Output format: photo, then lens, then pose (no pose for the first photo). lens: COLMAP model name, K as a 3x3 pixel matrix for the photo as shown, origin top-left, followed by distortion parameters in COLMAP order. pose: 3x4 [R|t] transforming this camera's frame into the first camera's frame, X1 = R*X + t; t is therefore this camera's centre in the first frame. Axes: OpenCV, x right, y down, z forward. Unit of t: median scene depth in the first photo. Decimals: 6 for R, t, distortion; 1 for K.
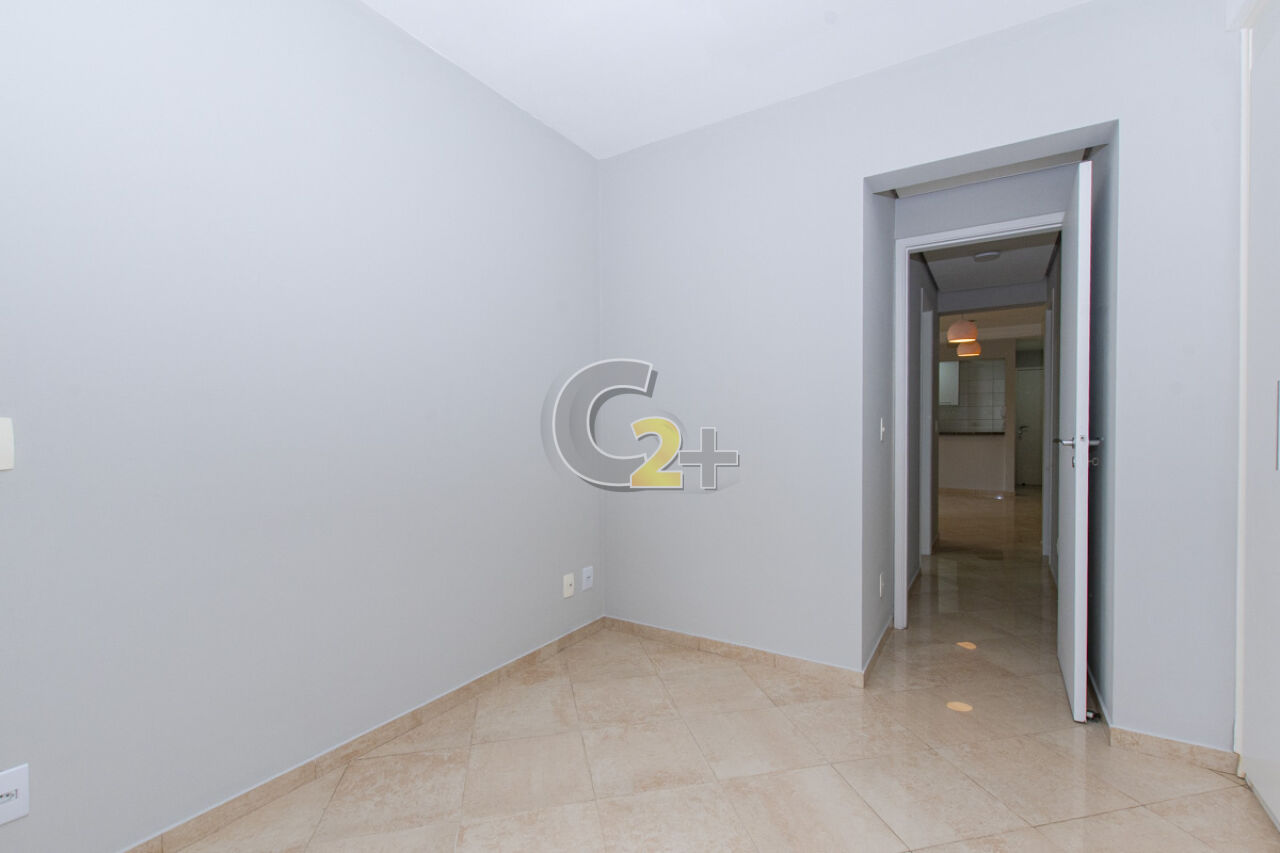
lens RADIAL K [[555.2, 0, 637.8], [0, 555.2, 430.2], [0, 0, 1]] dist [0.002941, -0.000865]
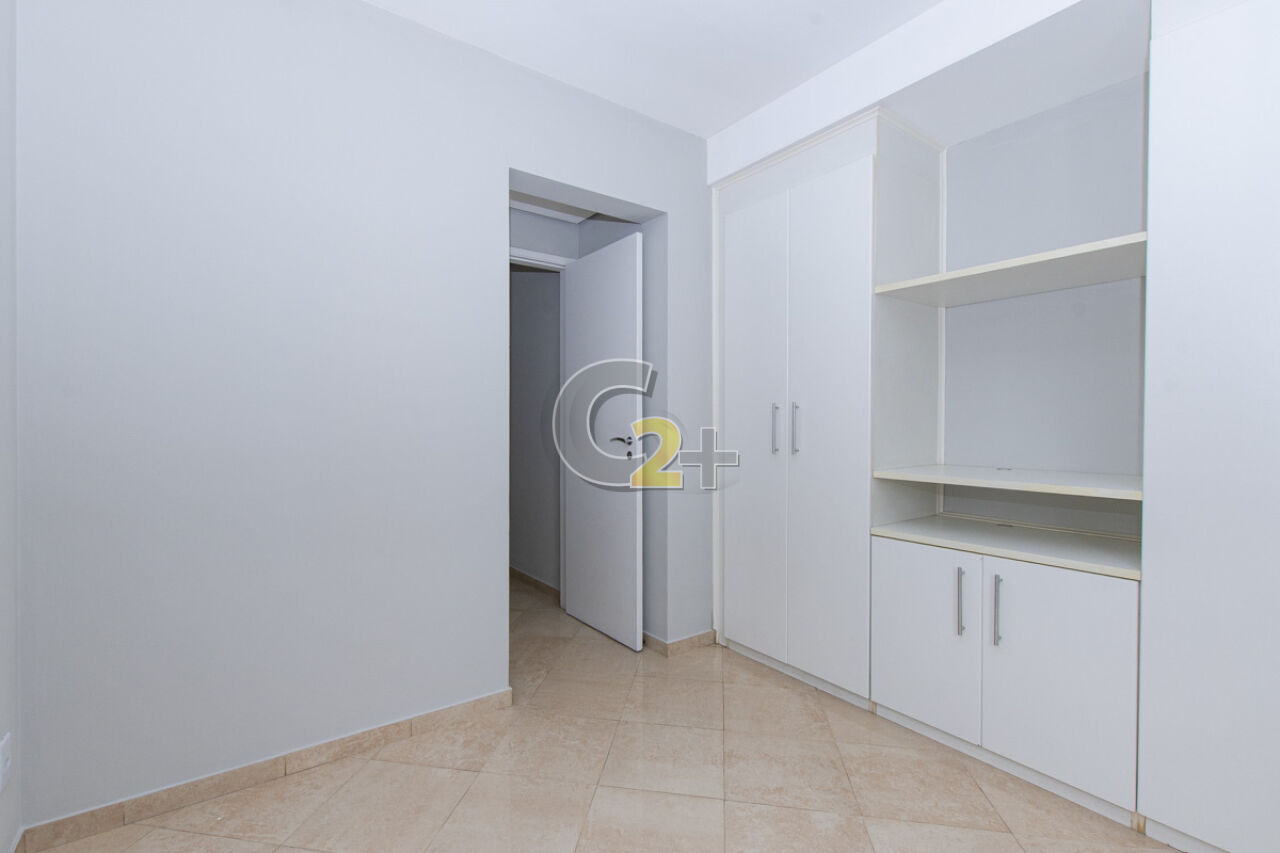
lens RADIAL K [[555.2, 0, 637.9], [0, 555.2, 423.9], [0, 0, 1]] dist [0.002941, -0.000865]
pose [[0.393008, 0.007153, 0.919507, -0.390070], [0.009934, 0.999878, -0.012024, 0.000078], [-0.919481, 0.013860, 0.392889, 0.437230]]
